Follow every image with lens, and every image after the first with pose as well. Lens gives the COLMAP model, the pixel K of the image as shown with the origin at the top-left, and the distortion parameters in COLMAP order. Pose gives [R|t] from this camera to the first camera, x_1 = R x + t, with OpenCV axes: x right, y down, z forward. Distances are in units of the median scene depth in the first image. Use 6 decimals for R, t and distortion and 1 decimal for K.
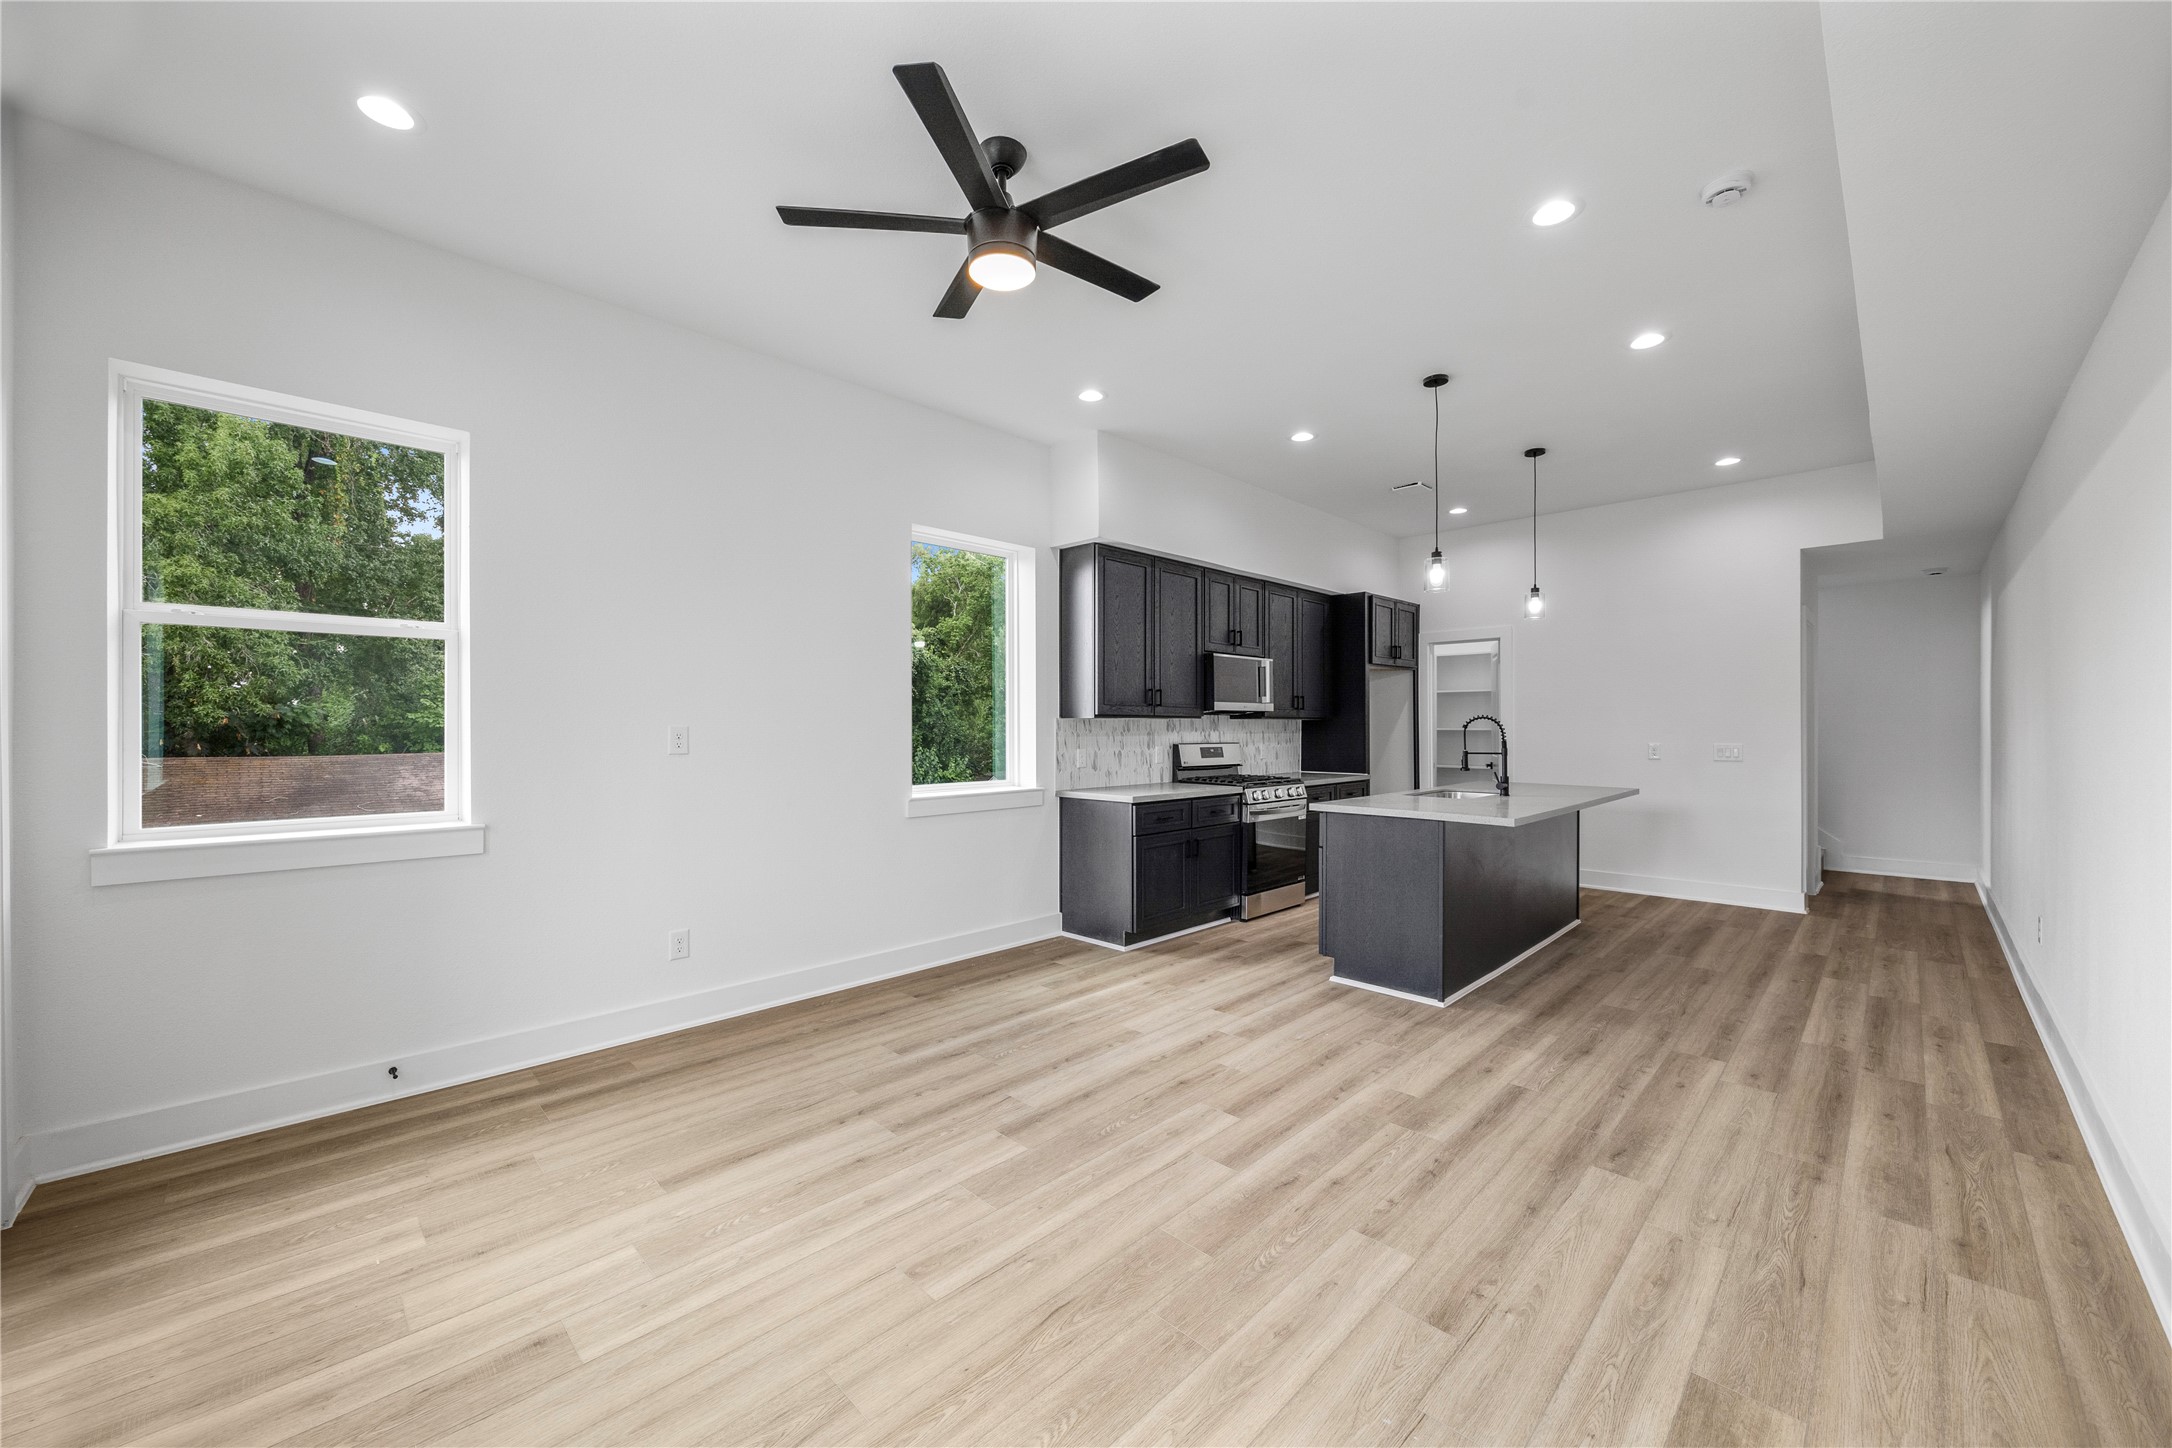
lens RADIAL K [[825.6, 0, 1056.0], [0, 825.6, 730.7], [0, 0, 1]] dist [-0.001620, 0.000565]
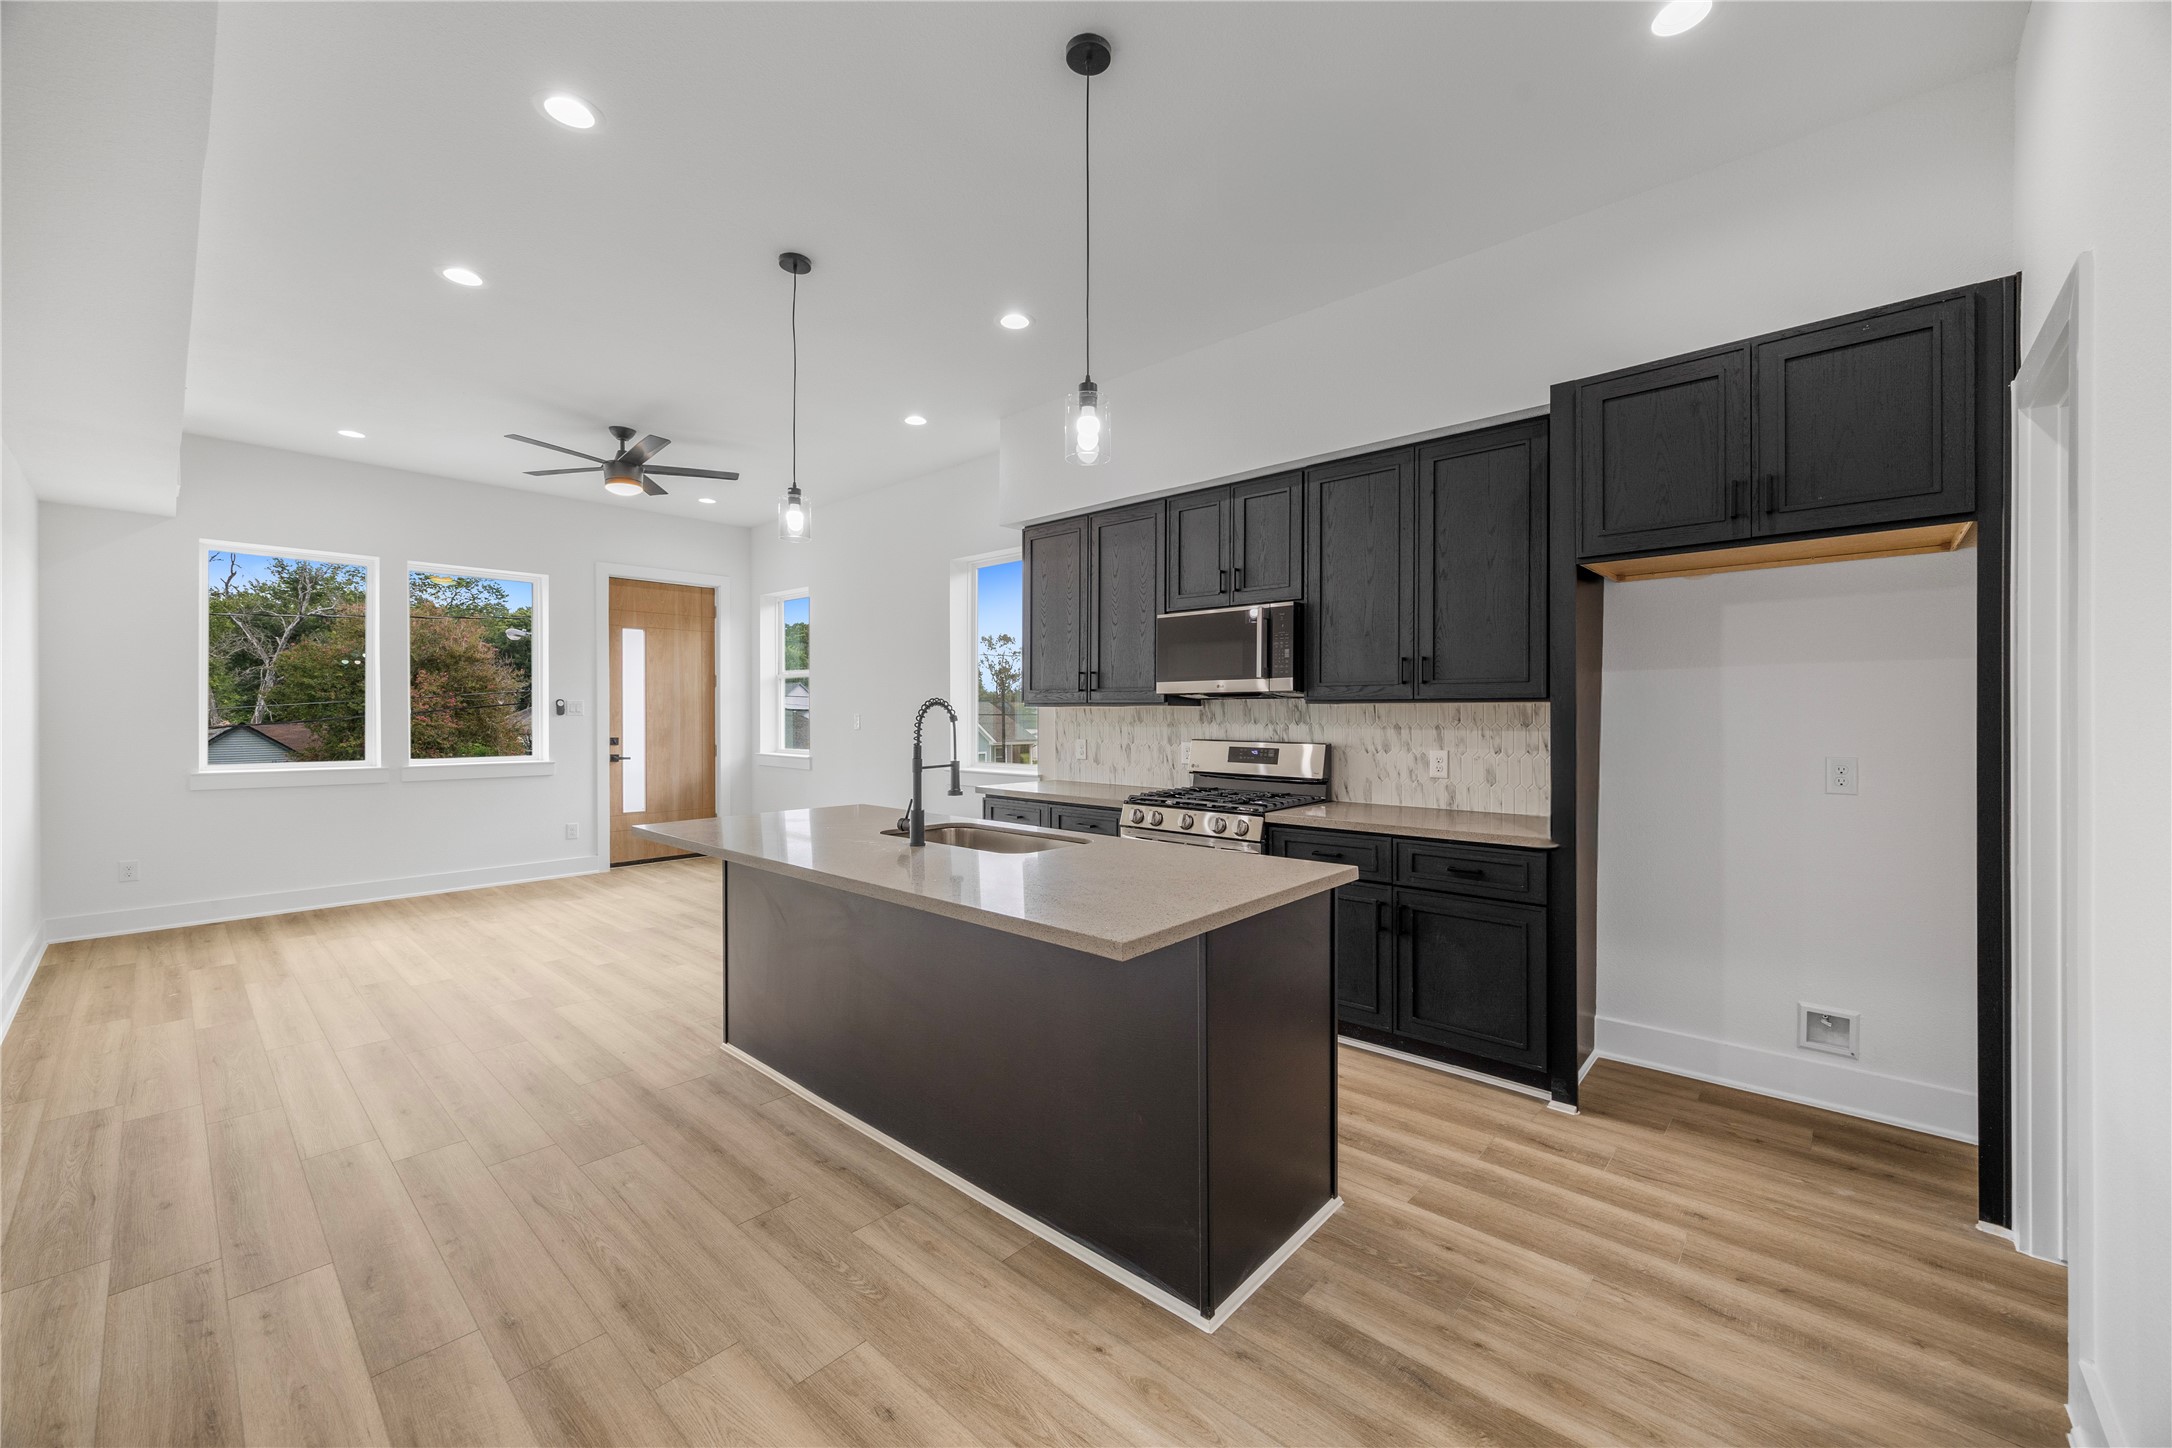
lens RADIAL K [[825.6, 0, 1091.9], [0, 825.6, 714.8], [0, 0, 1]] dist [-0.001620, 0.000565]
pose [[0.077813, 0.004085, -0.996960, 1.458369], [-0.006202, 0.999974, 0.003614, -0.013711], [0.996949, 0.005902, 0.077836, 1.423835]]
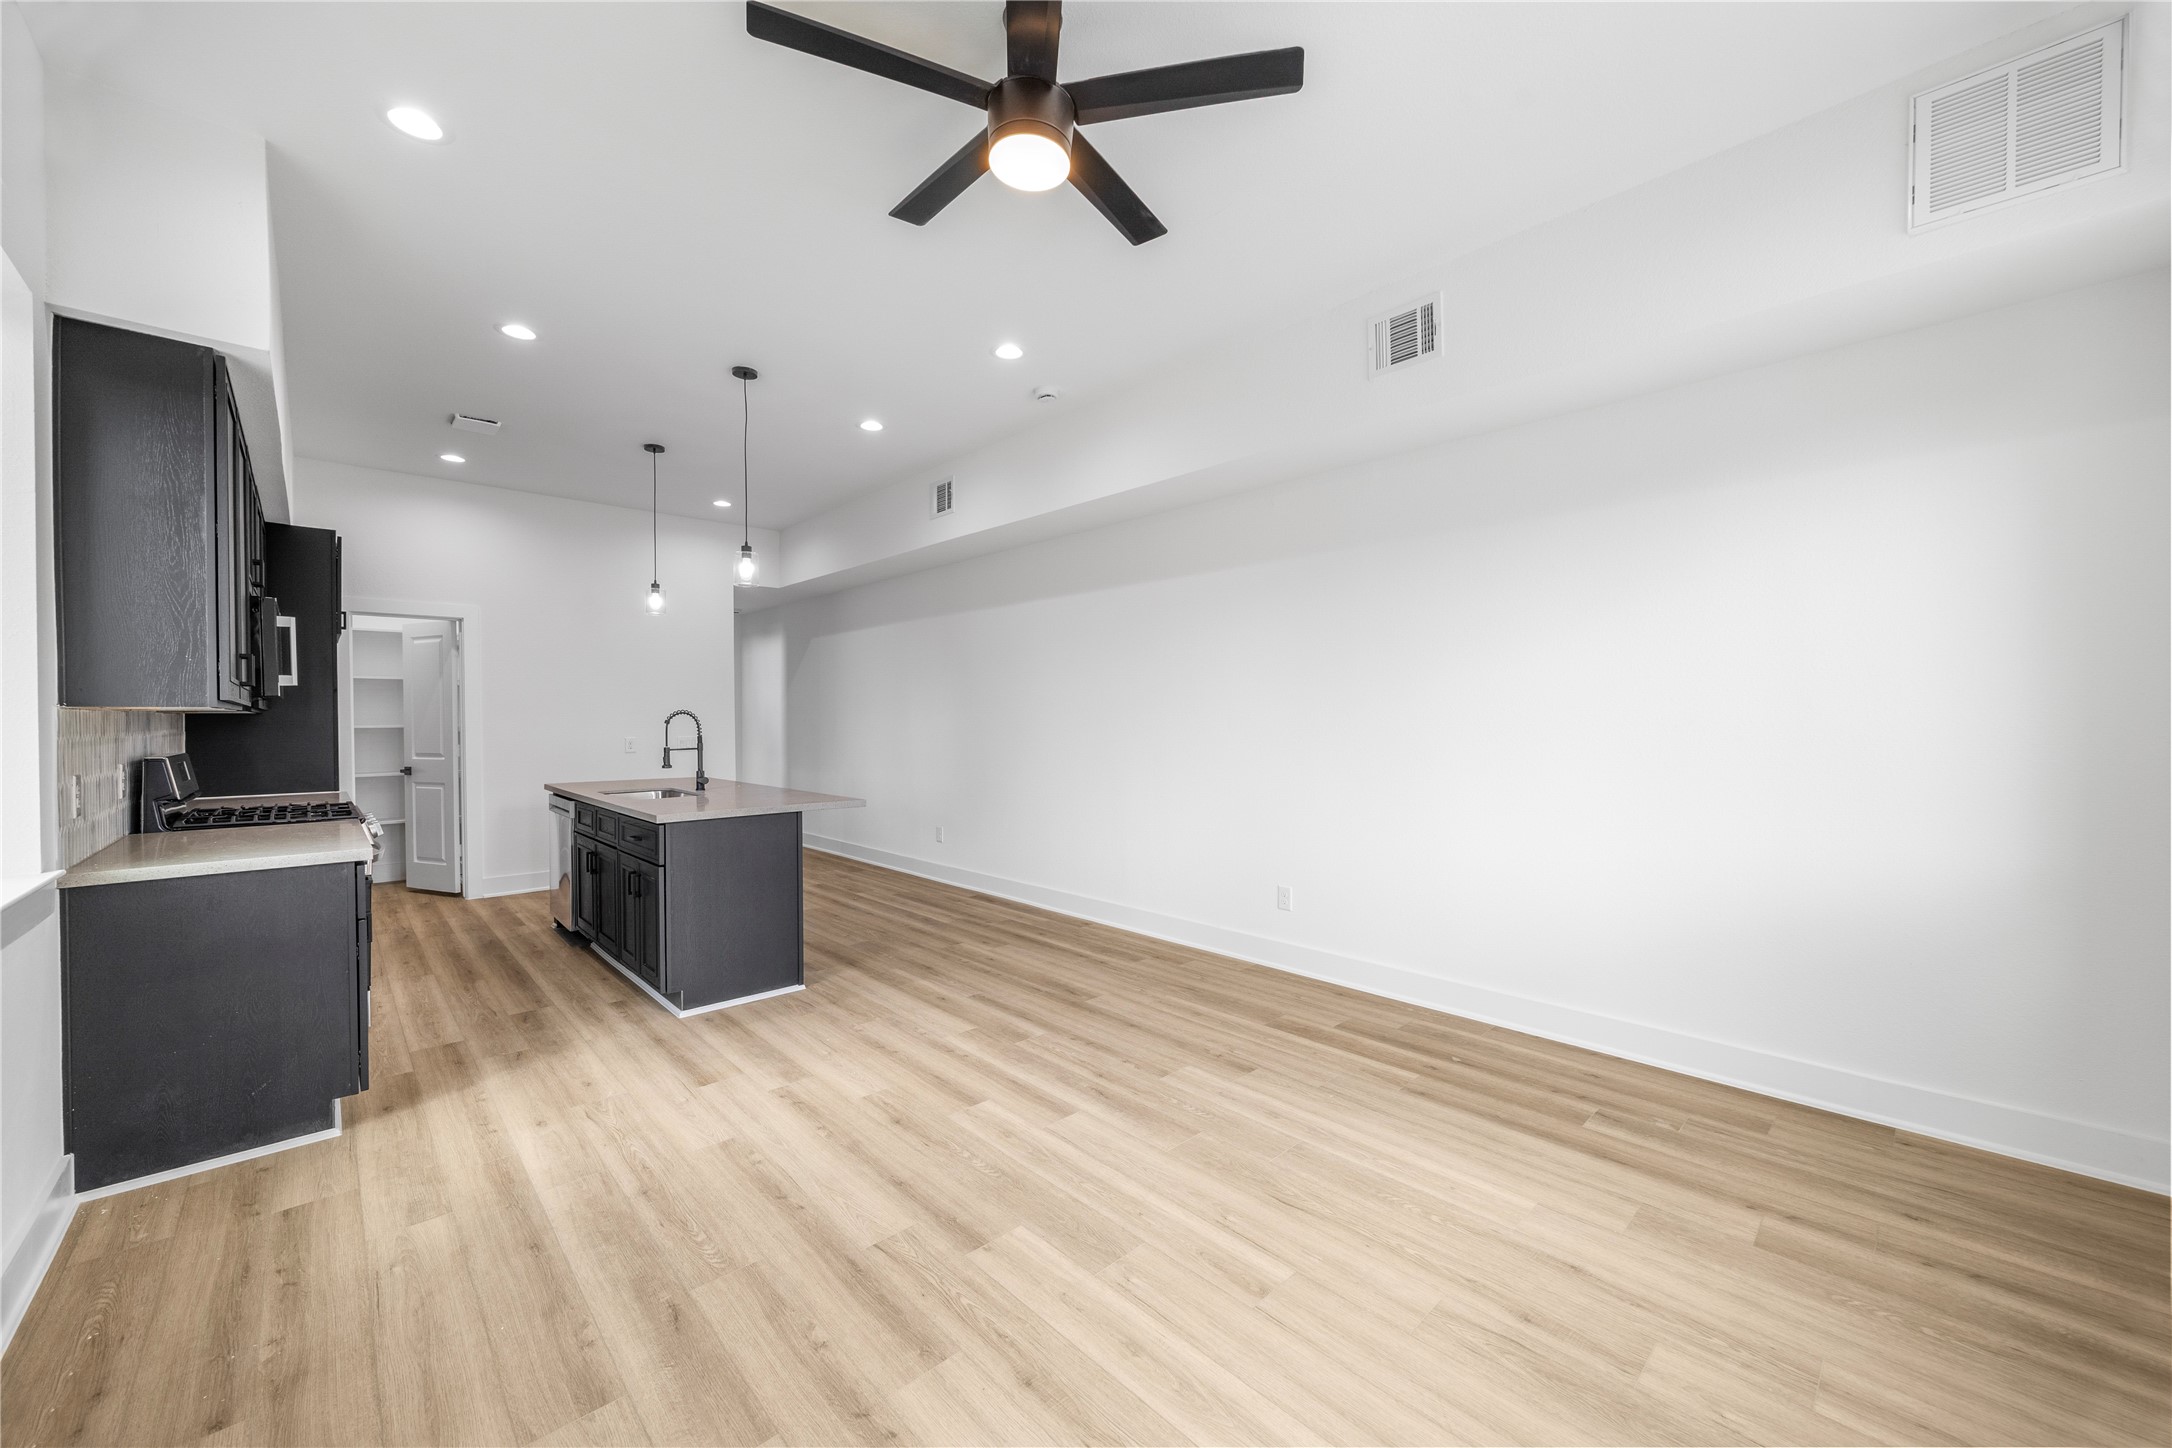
lens RADIAL K [[825.6, 0, 1114.4], [0, 825.6, 731.4], [0, 0, 1]] dist [-0.001620, 0.000565]
pose [[-0.015634, -0.012764, 0.999796, -0.636829], [0.008458, 0.999881, 0.012897, -0.003856], [-0.999842, 0.008658, -0.015524, 0.671304]]
